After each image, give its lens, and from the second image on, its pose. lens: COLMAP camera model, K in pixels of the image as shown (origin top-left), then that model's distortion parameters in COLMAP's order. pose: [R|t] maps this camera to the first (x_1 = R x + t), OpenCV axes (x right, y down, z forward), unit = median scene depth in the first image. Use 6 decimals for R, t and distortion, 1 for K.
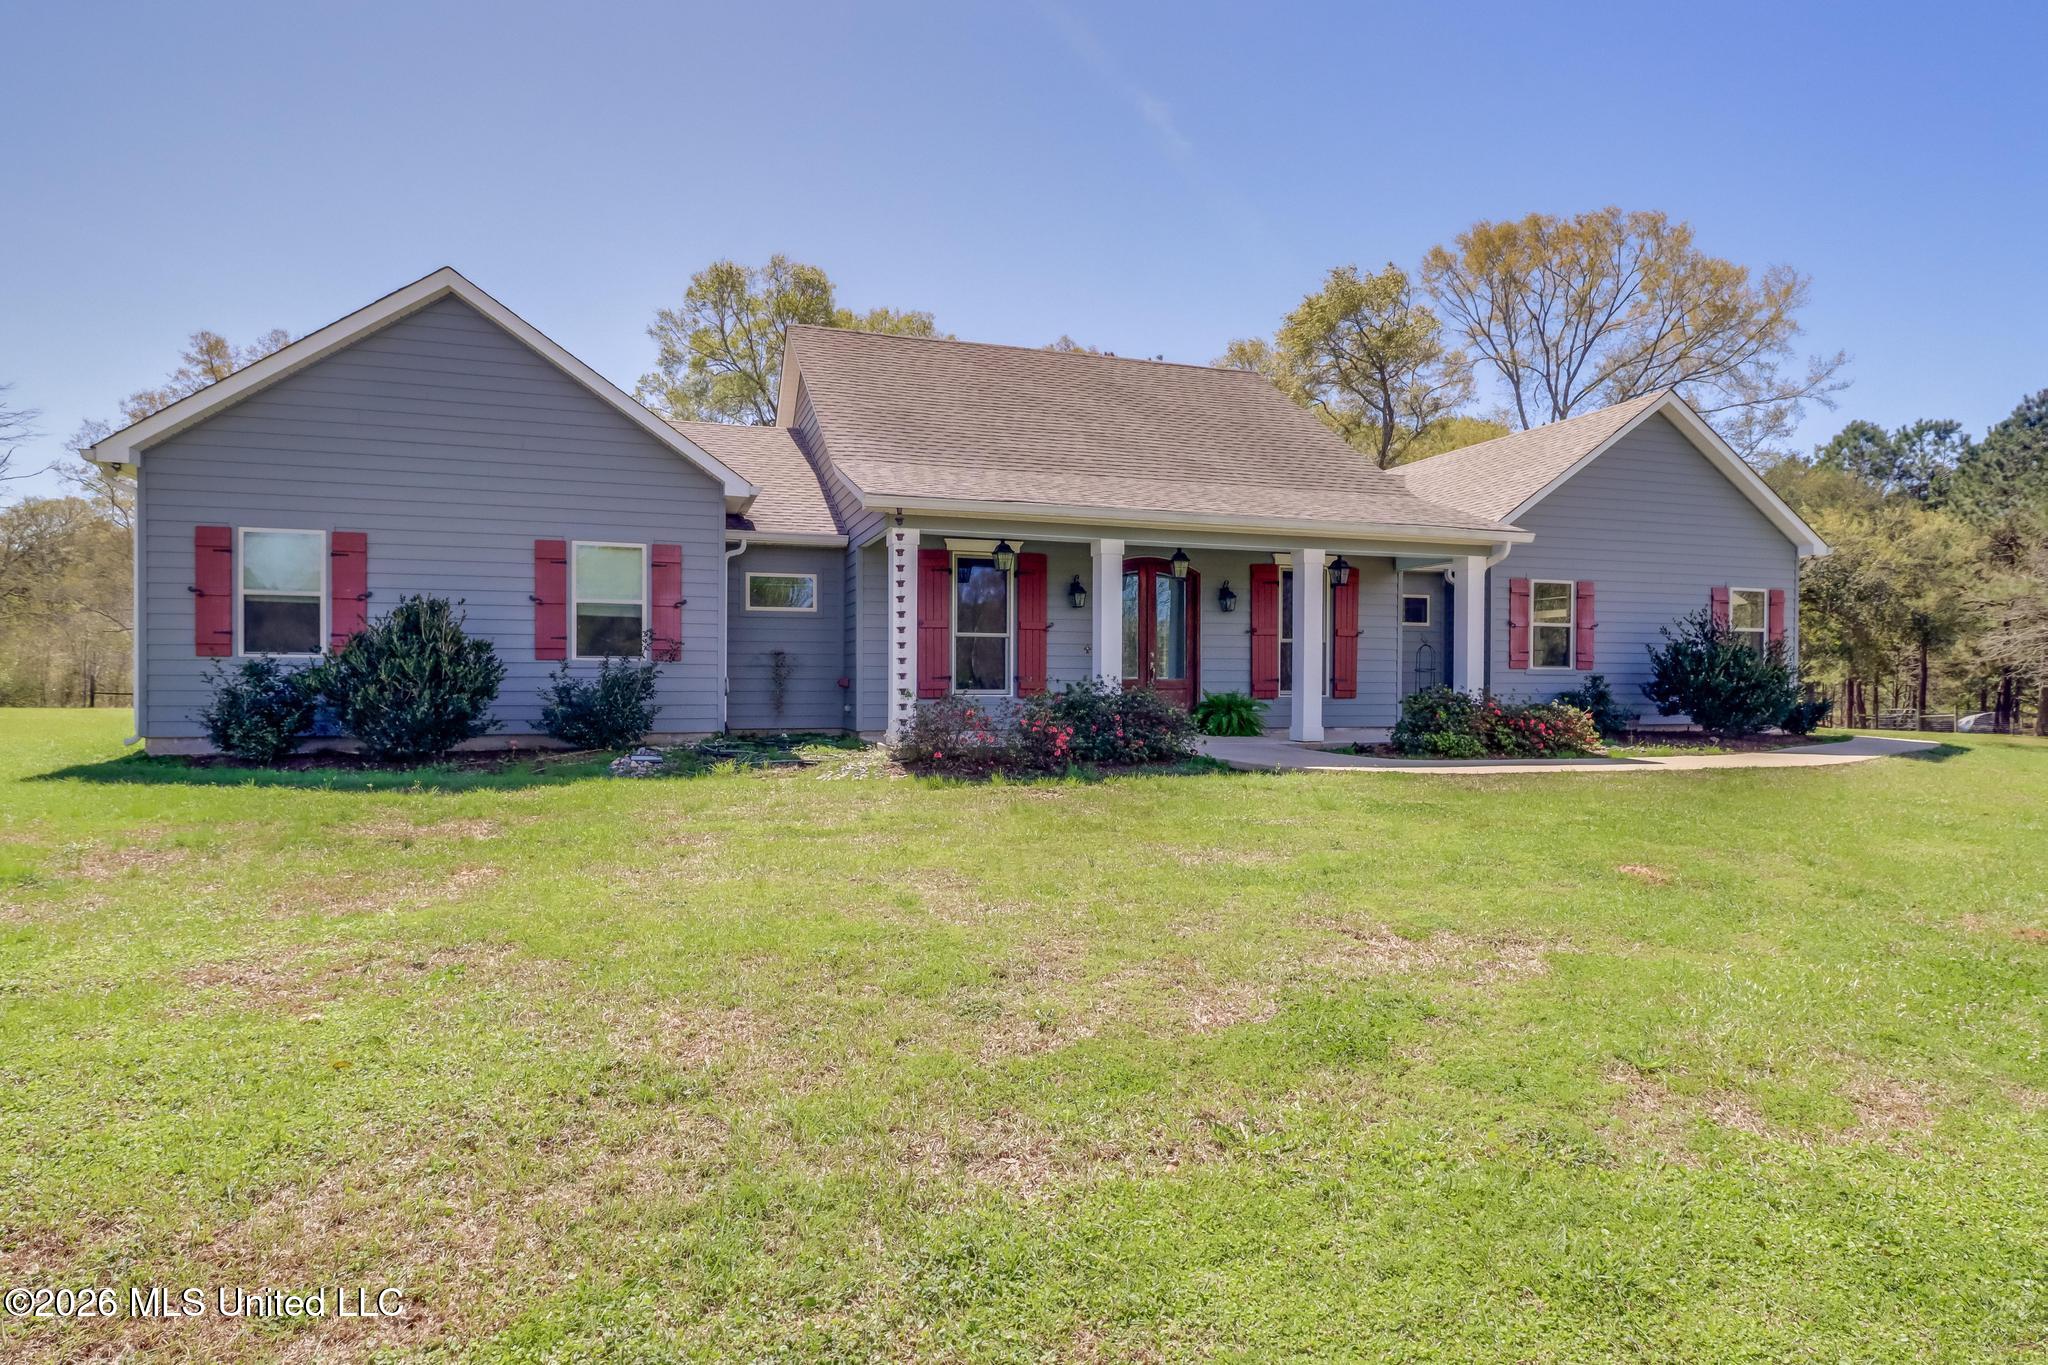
lens RADIAL K [[1010.5, 0, 1057.3], [0, 1010.5, 676.8], [0, 0, 1]] dist [0.000250, -0.000036]
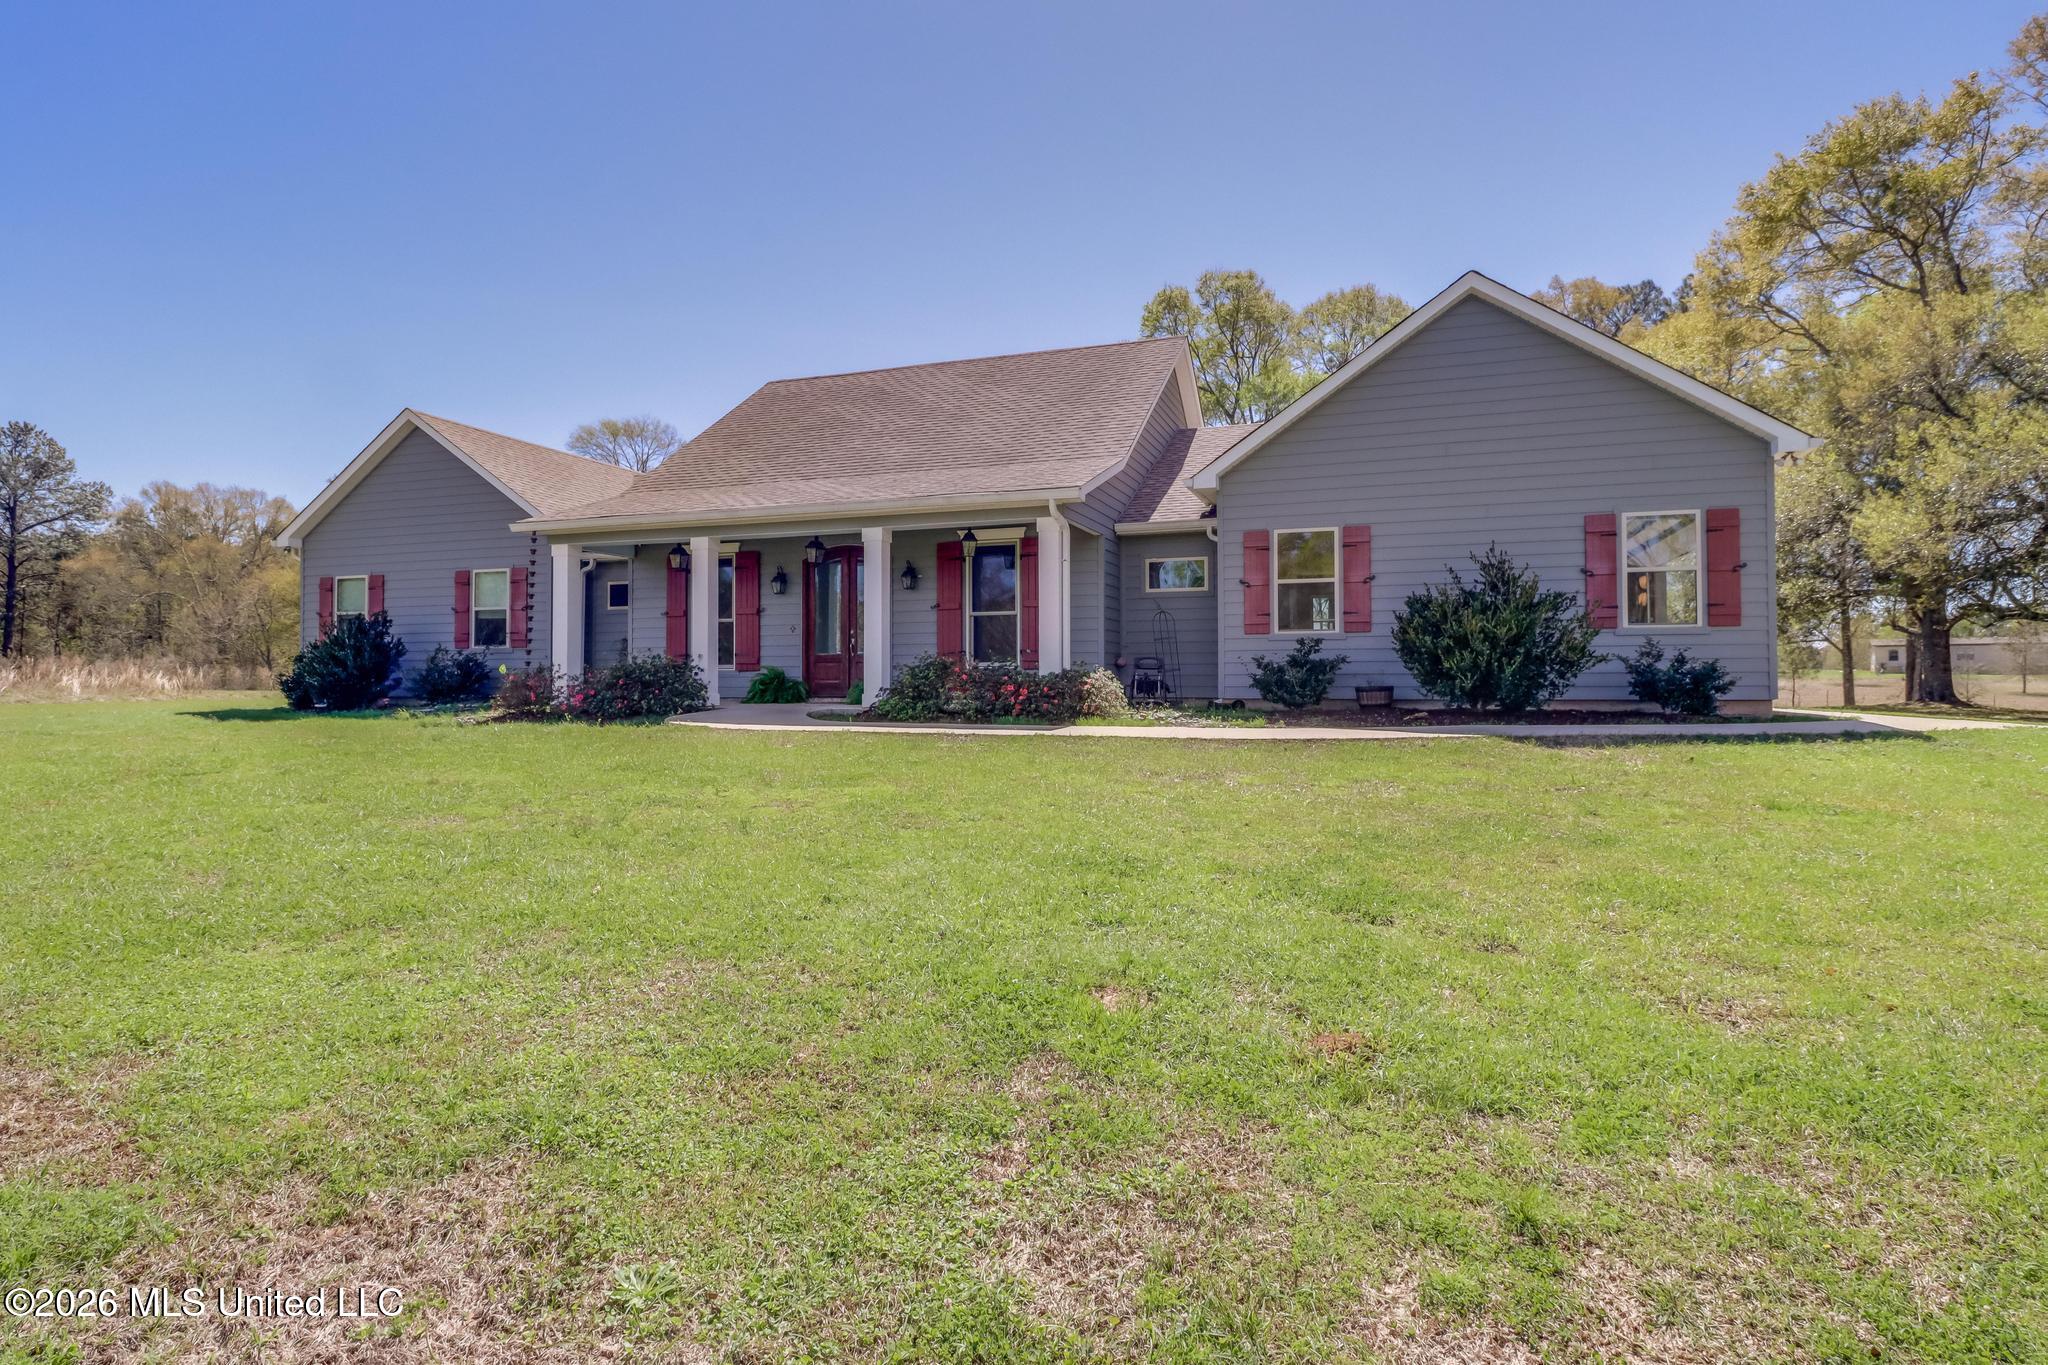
lens RADIAL K [[913.2, 0, 1024.0], [0, 913.2, 682.5], [0, 0, 1]] dist [-0.000451, -0.000860]
pose [[0.834385, 0.001829, -0.551179, 0.822472], [0.018791, 0.999319, 0.031762, 0.006213], [0.550861, -0.036859, 0.833783, 0.253427]]
